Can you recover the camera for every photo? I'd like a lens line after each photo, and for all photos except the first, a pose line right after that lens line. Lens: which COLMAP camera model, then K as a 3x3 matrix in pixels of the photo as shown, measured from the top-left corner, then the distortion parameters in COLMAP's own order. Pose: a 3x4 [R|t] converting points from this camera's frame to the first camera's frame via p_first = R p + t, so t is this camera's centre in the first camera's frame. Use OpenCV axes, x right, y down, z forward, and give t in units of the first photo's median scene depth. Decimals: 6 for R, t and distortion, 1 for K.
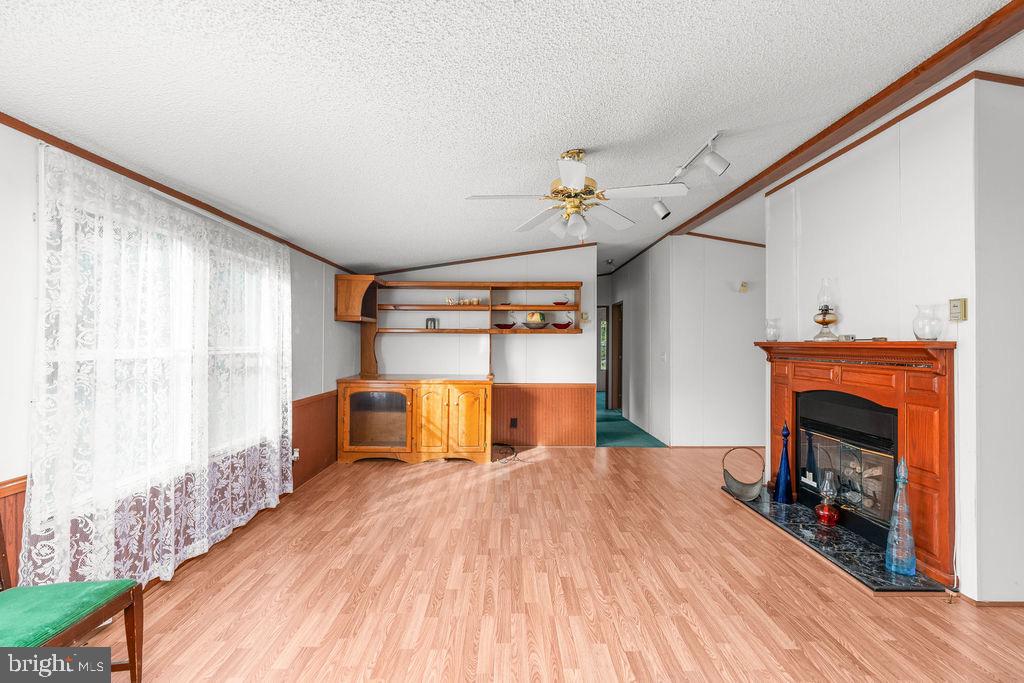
lens RADIAL K [[466.9, 0, 521.8], [0, 466.9, 346.1], [0, 0, 1]] dist [-0.011093, 0.003047]
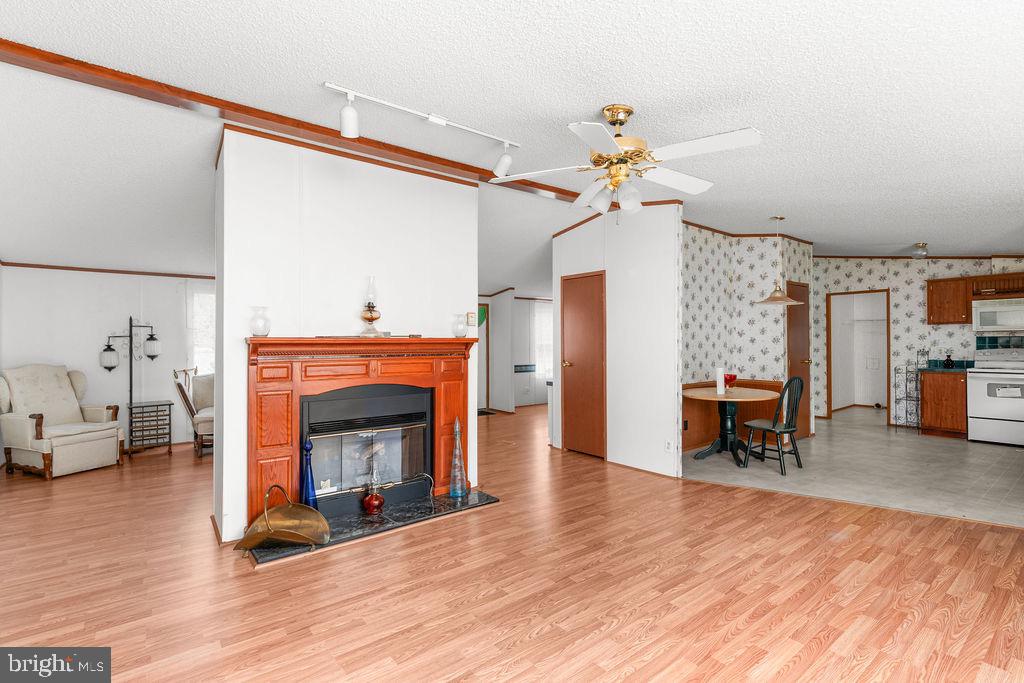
lens RADIAL K [[466.9, 0, 510.2], [0, 466.9, 339.3], [0, 0, 1]] dist [-0.011093, 0.003047]
pose [[-0.583242, -0.001728, 0.812296, -0.249588], [0.003345, 0.999984, 0.004529, -0.006549], [-0.812291, 0.005359, -0.583227, 0.906968]]
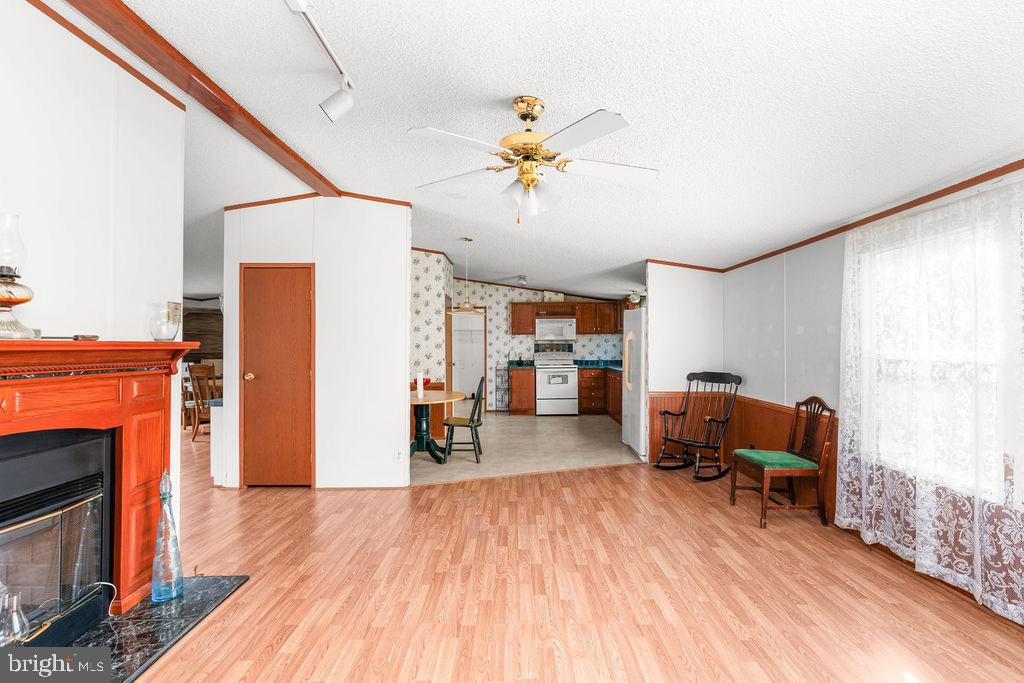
lens RADIAL K [[466.9, 0, 506.3], [0, 466.9, 343.0], [0, 0, 1]] dist [-0.011093, 0.003047]
pose [[-0.999117, -0.002786, 0.041928, 0.063569], [-0.002828, 0.999996, -0.000957, -0.004663], [-0.041925, -0.001075, -0.999120, 0.988341]]
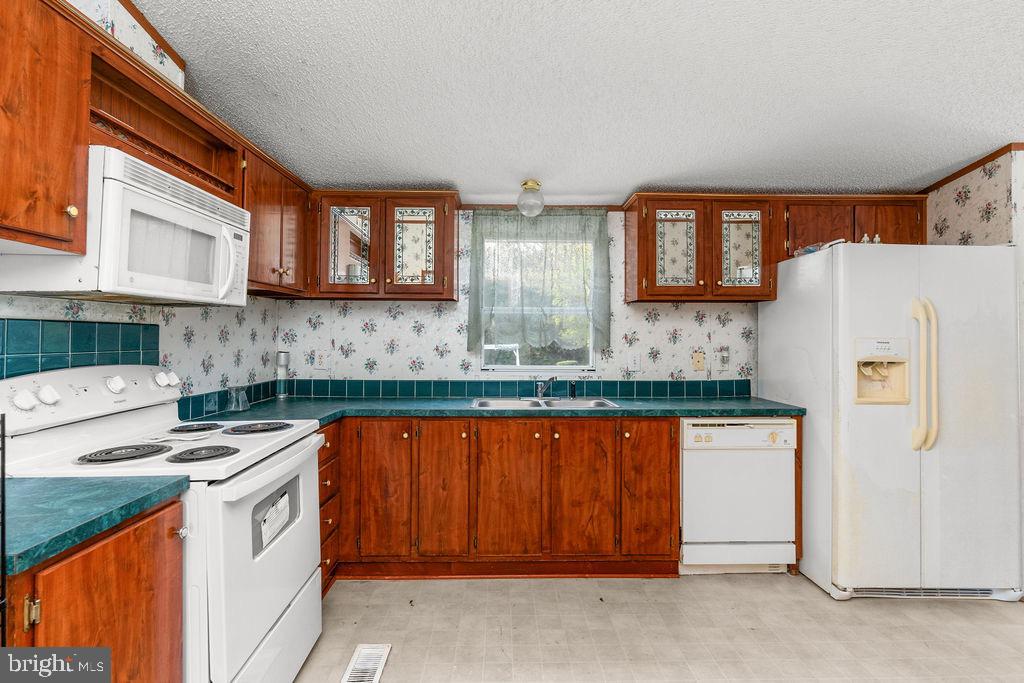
lens RADIAL K [[495.9, 0, 505.3], [0, 495.9, 335.3], [0, 0, 1]] dist [-0.010727, 0.003647]
pose [[-0.007638, -0.010771, -0.999913, 0.283968], [-0.004478, 0.999932, -0.010737, 0.007894], [0.999961, 0.004396, -0.007686, -0.550159]]
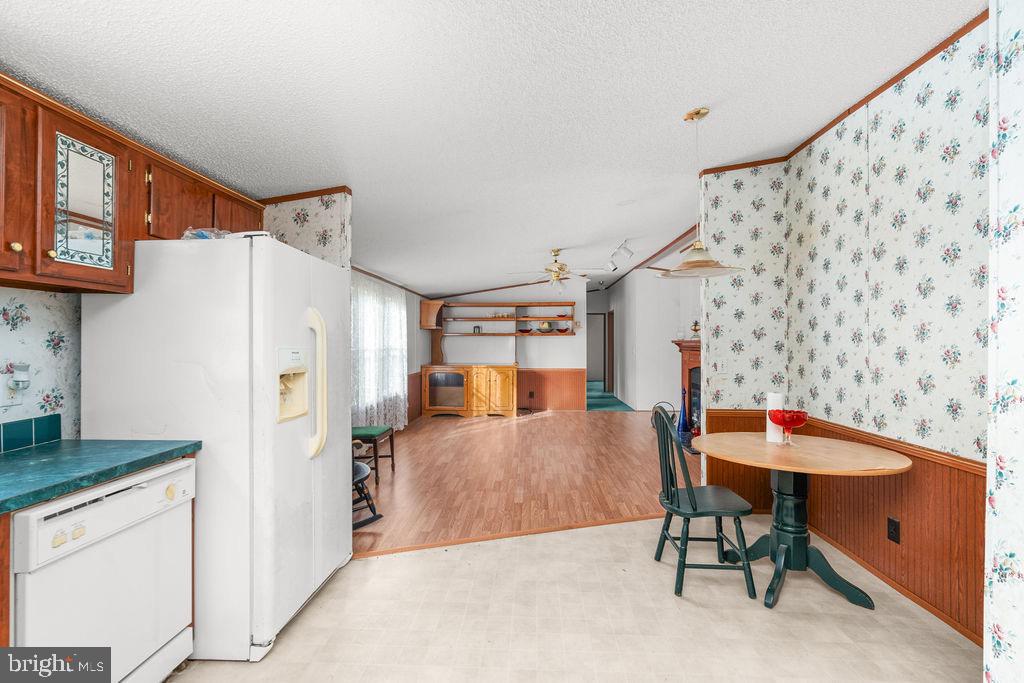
lens RADIAL K [[466.9, 0, 523.0], [0, 466.9, 340.0], [0, 0, 1]] dist [-0.011093, 0.003047]
pose [[0.998746, -0.006241, -0.049678, 0.037075], [0.005776, 0.999938, -0.009503, 0.001920], [0.049734, 0.009204, 0.998720, -0.598534]]
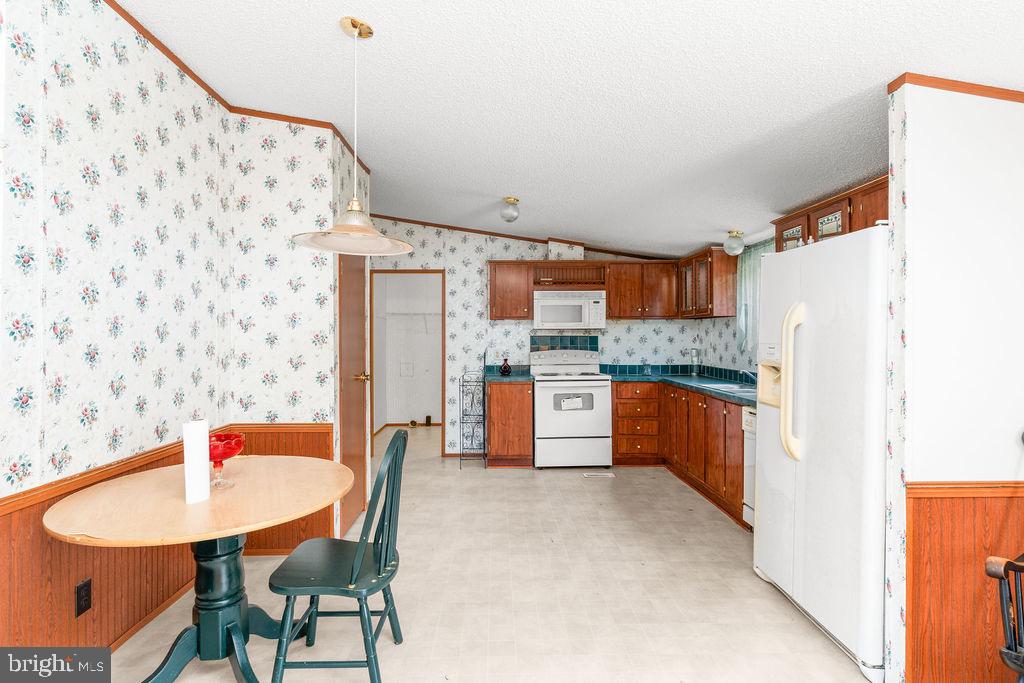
lens RADIAL K [[531.9, 0, 514.5], [0, 531.9, 337.3], [0, 0, 1]] dist [-0.006728, 0.002108]
pose [[-0.999927, -0.005805, -0.010565, 0.078187], [-0.005813, 0.999983, 0.000731, -0.001190], [0.010561, 0.000792, -0.999944, 0.336663]]
